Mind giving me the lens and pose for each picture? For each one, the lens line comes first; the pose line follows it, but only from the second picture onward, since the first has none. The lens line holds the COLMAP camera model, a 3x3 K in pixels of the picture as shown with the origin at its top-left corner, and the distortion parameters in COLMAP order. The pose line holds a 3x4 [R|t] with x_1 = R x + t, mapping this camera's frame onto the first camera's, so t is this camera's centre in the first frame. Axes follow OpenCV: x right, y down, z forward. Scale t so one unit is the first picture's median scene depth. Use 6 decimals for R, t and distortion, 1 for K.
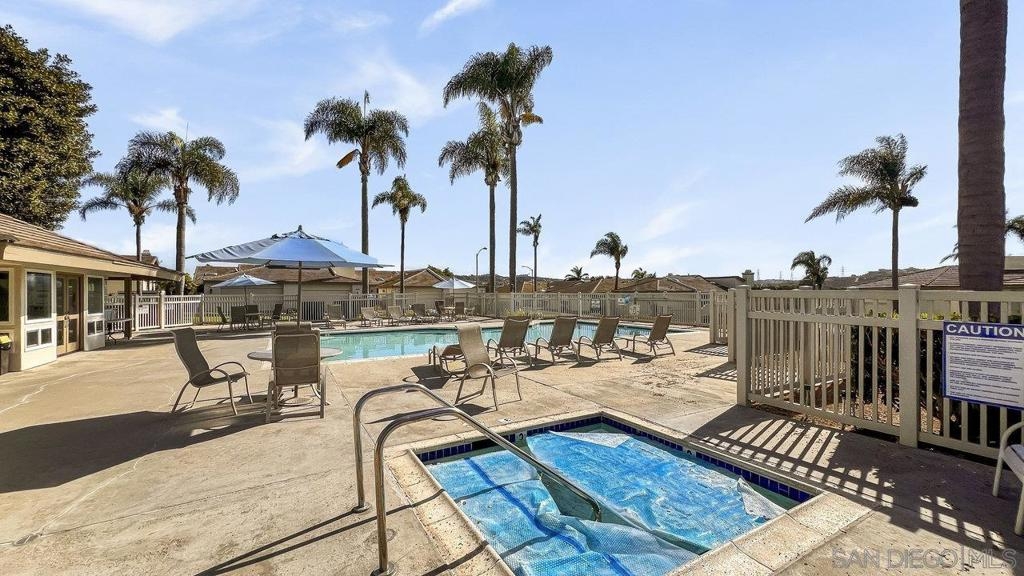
lens RADIAL K [[411.5, 0, 512.0], [0, 411.5, 288.0], [0, 0, 1]] dist [0.000659, 0.000042]
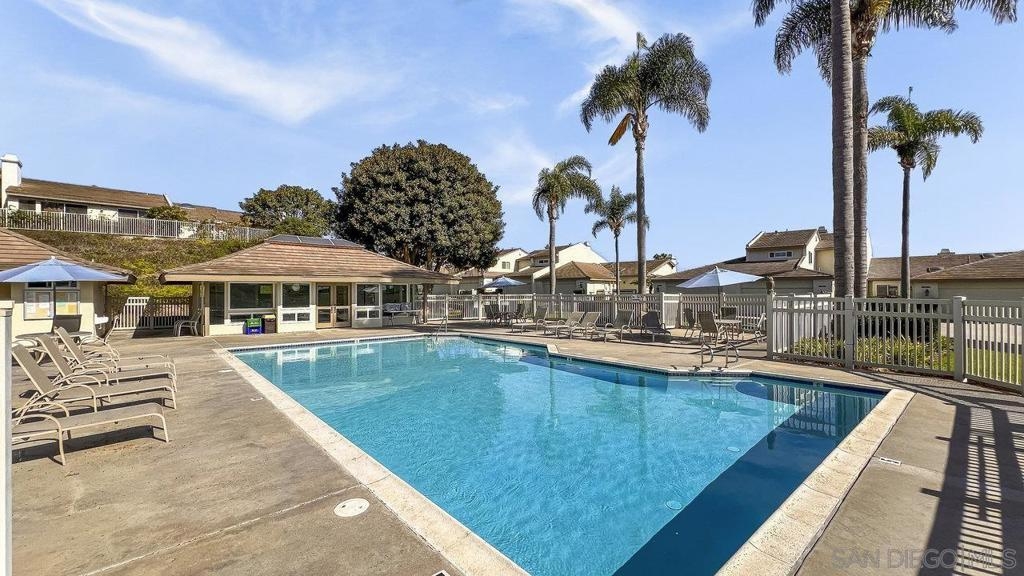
lens RADIAL K [[411.5, 0, 512.0], [0, 411.5, 288.0], [0, 0, 1]] dist [0.000659, 0.000042]
pose [[0.195773, -0.002772, -0.980645, 0.379906], [0.013481, 0.999909, -0.000136, -0.001601], [0.980557, -0.013193, 0.195793, 0.636449]]
